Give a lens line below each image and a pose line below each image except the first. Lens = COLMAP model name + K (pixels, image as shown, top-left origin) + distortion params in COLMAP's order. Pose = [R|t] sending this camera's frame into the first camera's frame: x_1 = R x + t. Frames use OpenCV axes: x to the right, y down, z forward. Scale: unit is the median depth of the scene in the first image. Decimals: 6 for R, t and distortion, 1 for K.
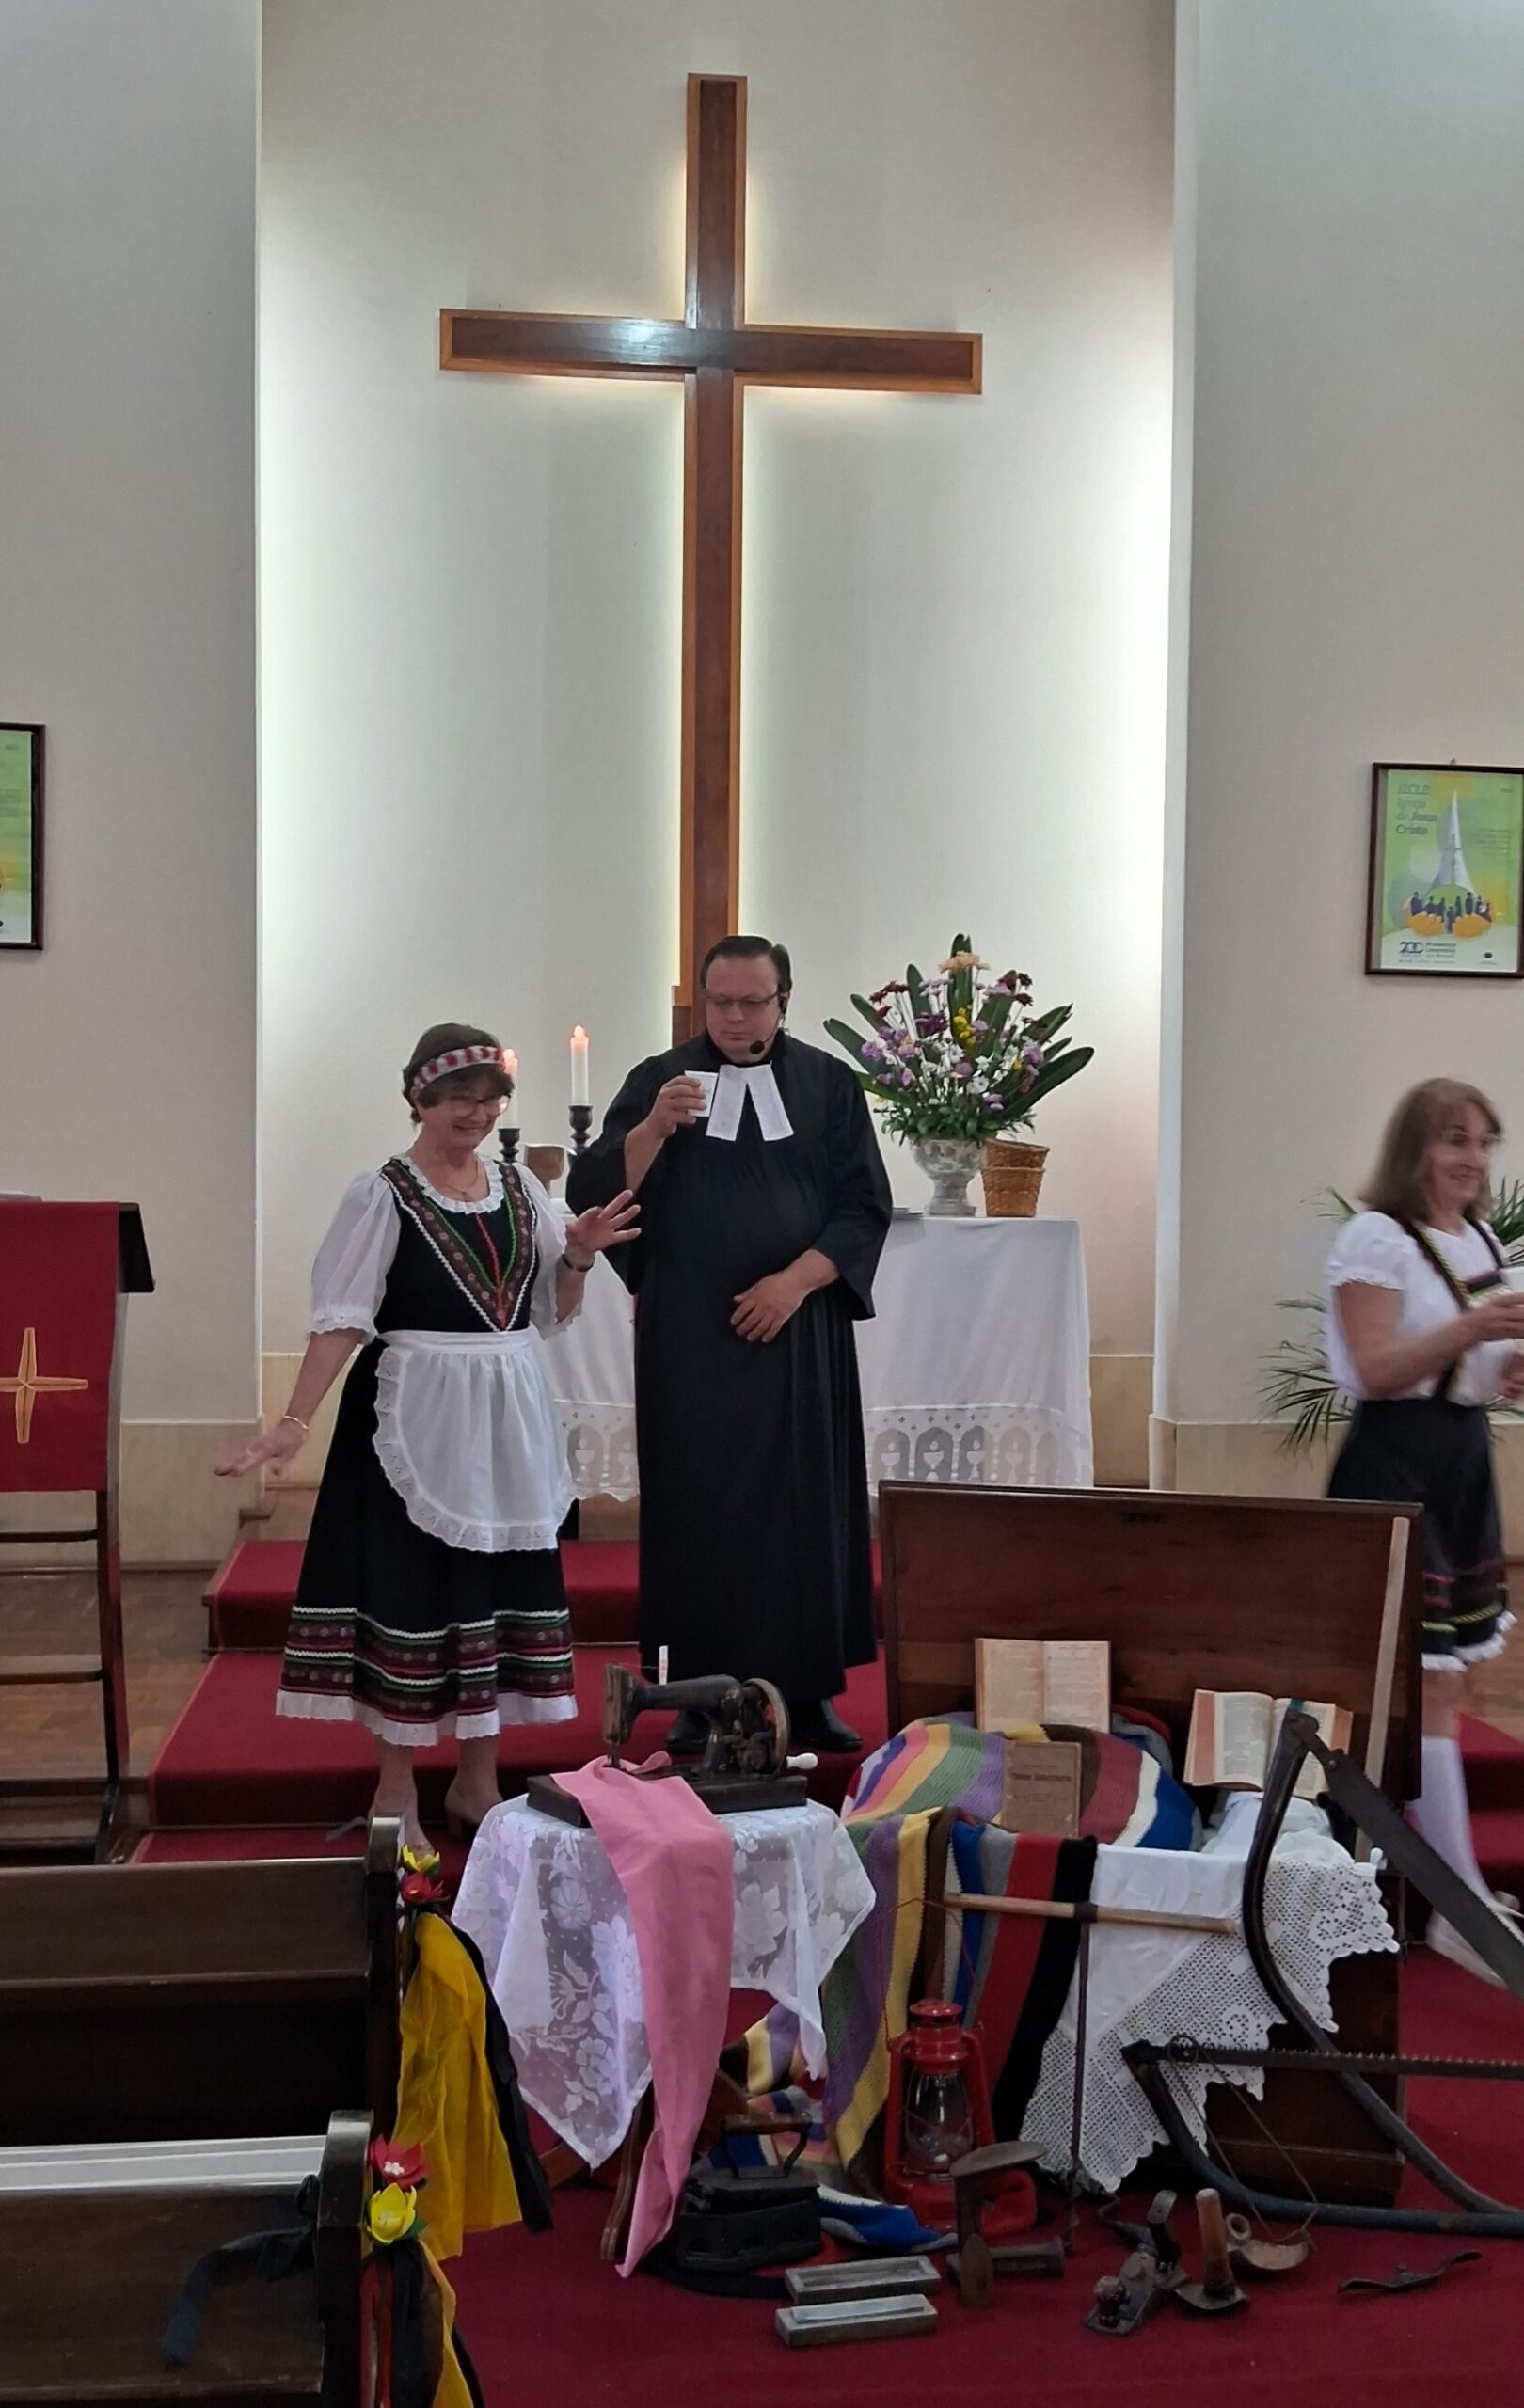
lens RADIAL K [[2592.9, 0, 755.5], [0, 2592.9, 1265.7], [0, 0, 1]] dist [0.110181, 0.000000]
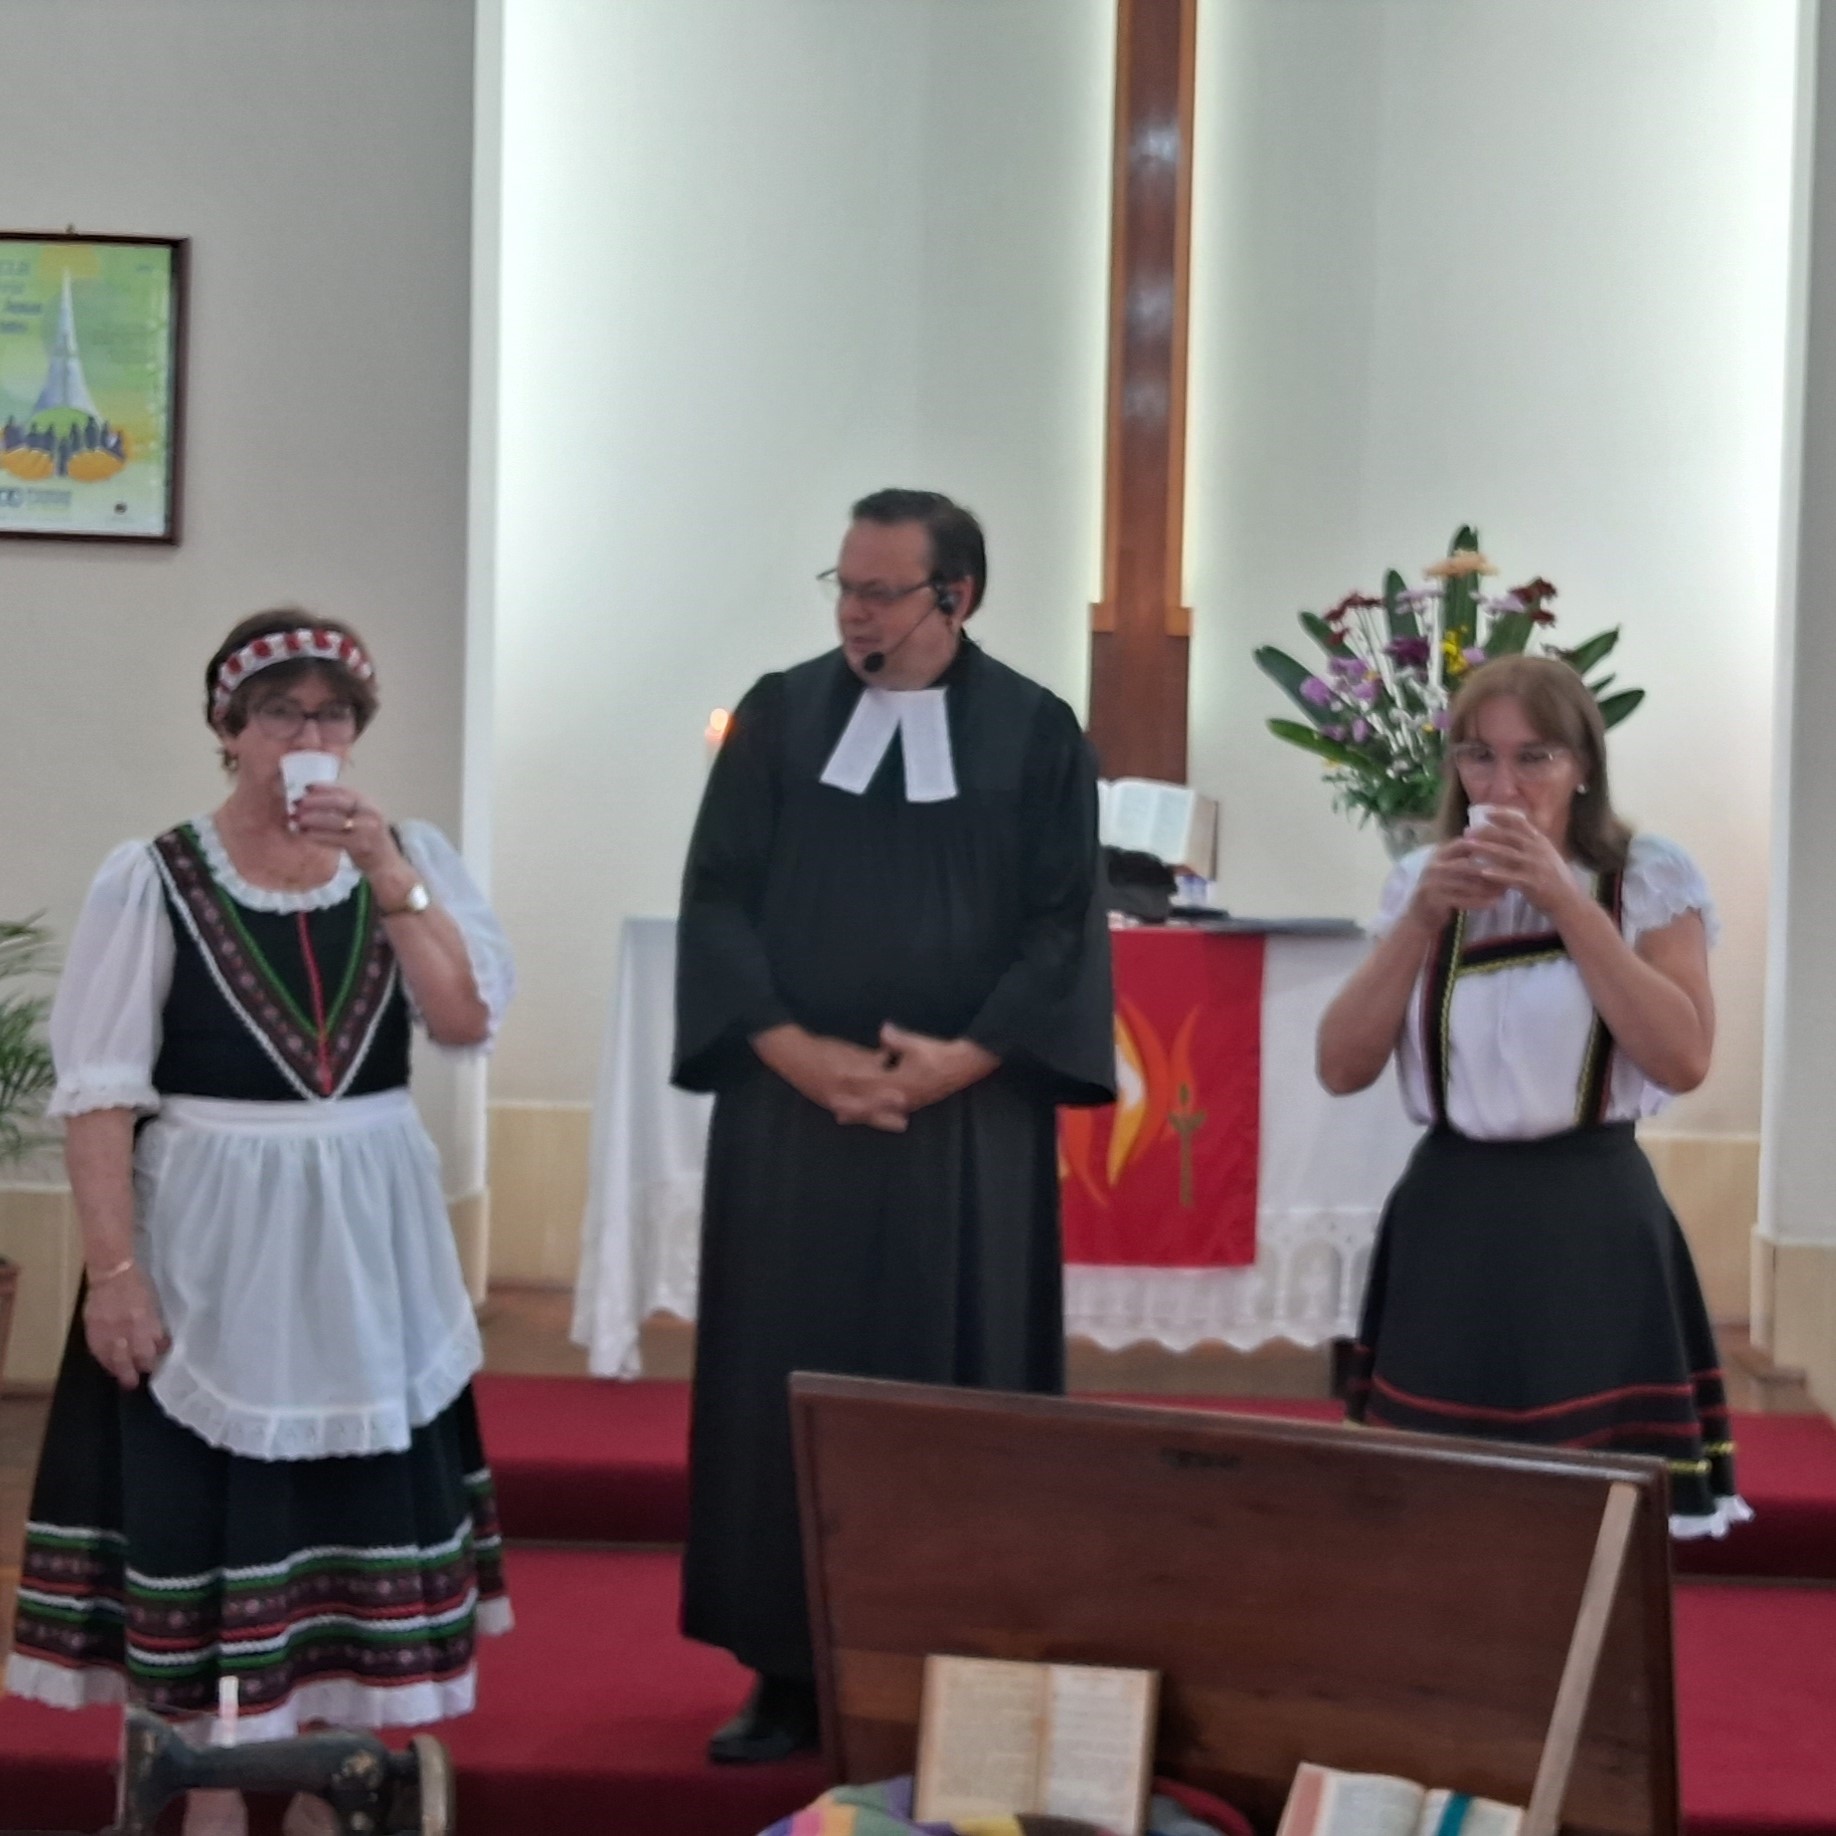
lens RADIAL K [[3172.5, 0, 1171.2], [0, 3172.5, 924.3], [0, 0, 1]] dist [0.061471, 0.000000]
pose [[0.990342, 0.018181, -0.137447, 0.127656], [-0.020949, 0.999605, -0.018718, -0.004198], [0.137053, 0.021416, 0.990332, 0.164201]]
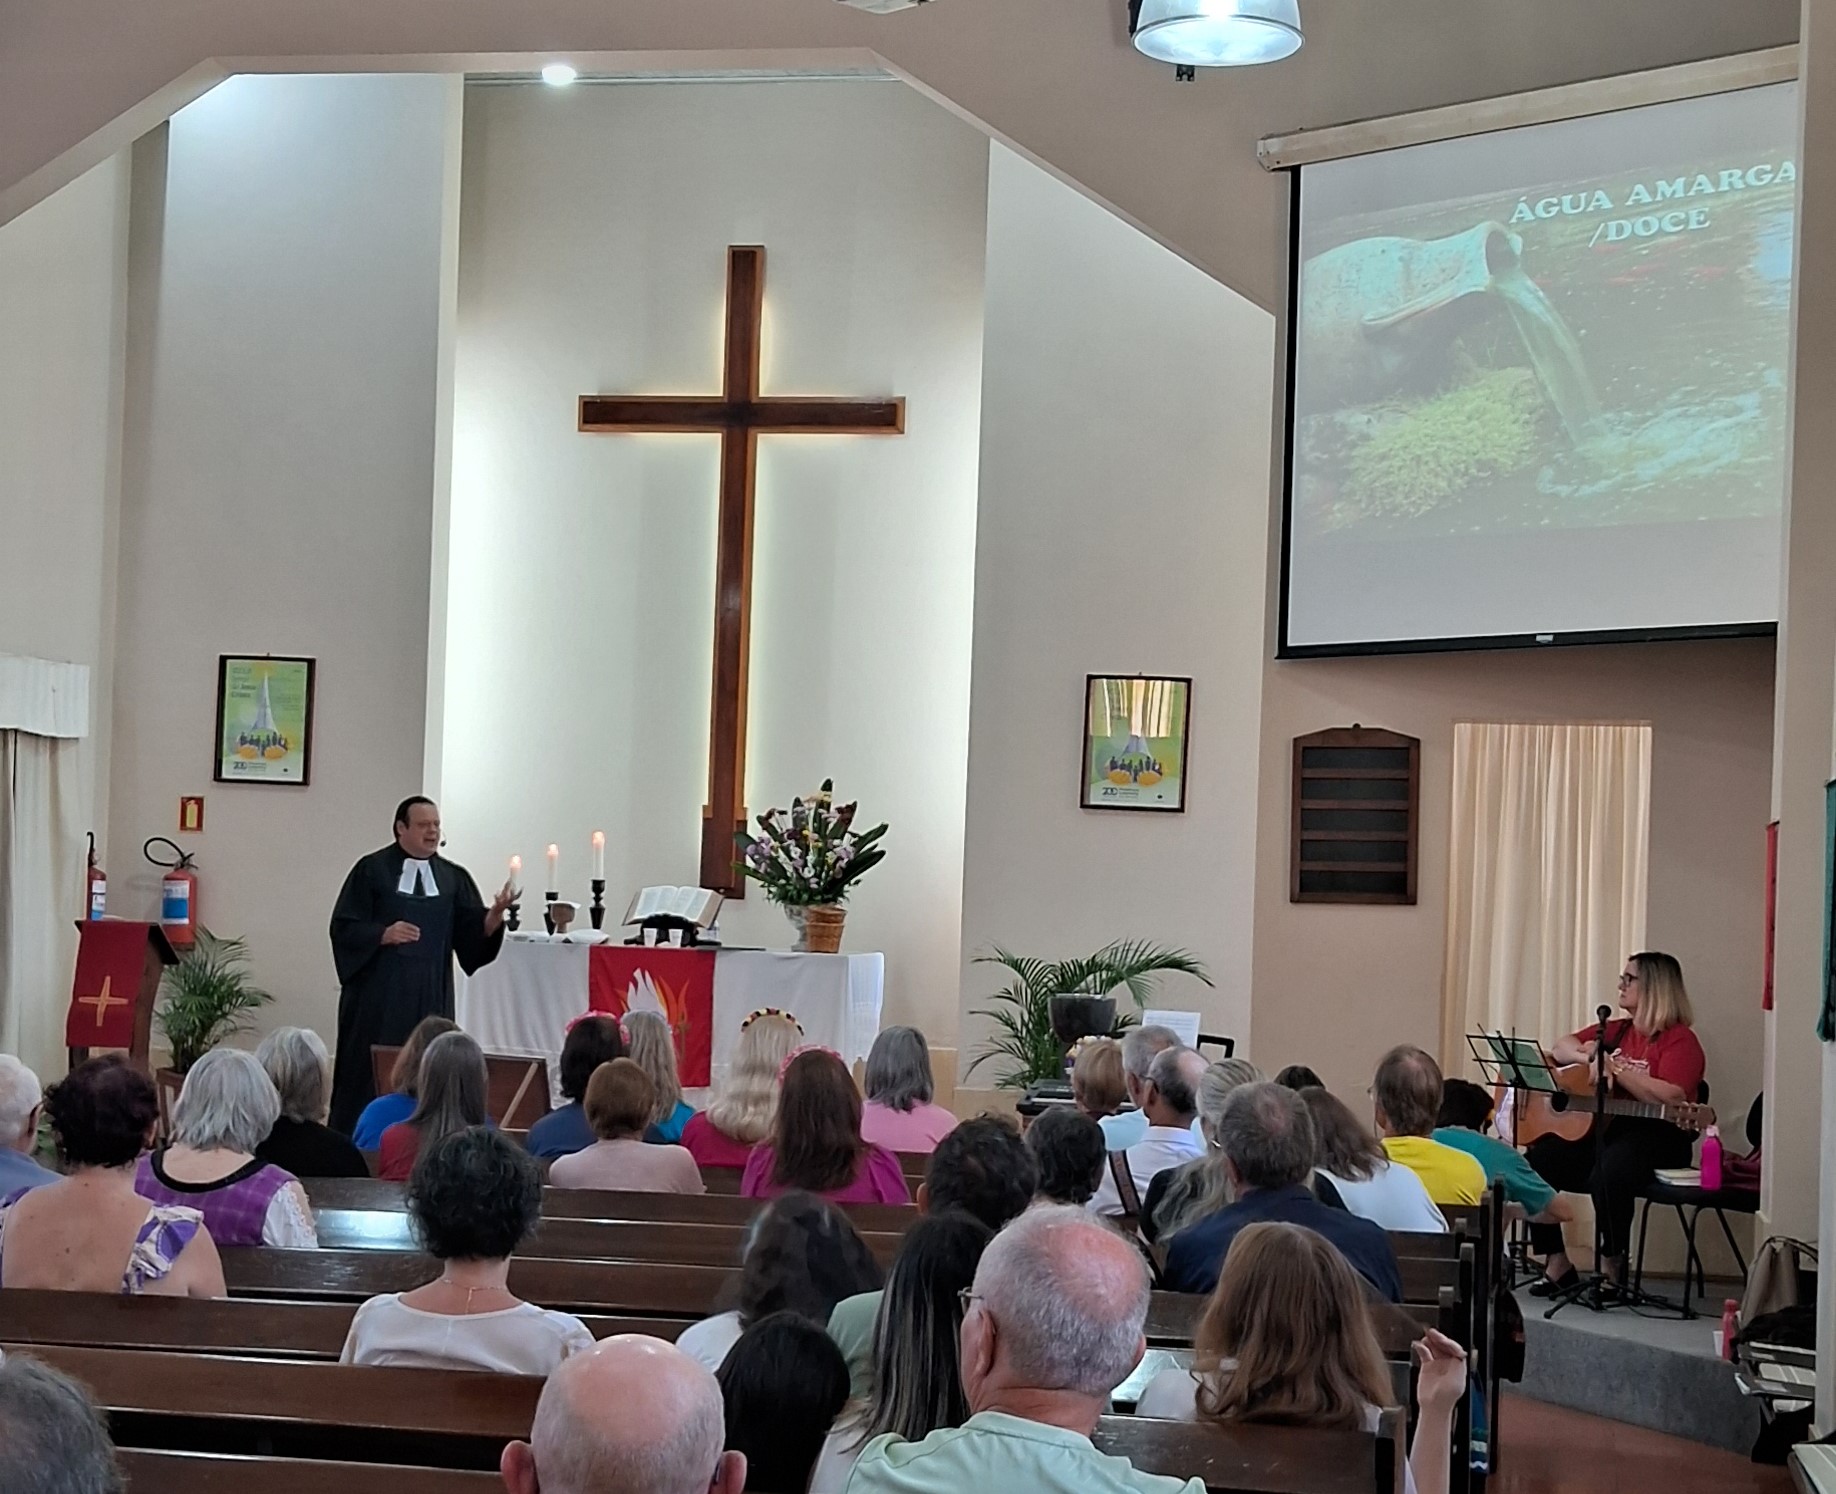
lens RADIAL K [[3071.0, 0, 888.3], [0, 3071.0, 907.1], [0, 0, 1]] dist [0.114703, 0.000000]
pose [[0.947726, 0.024910, -0.318111, 0.771942], [-0.039111, 0.998499, -0.038334, 0.025540], [0.316679, 0.048772, 0.947278, -0.847406]]
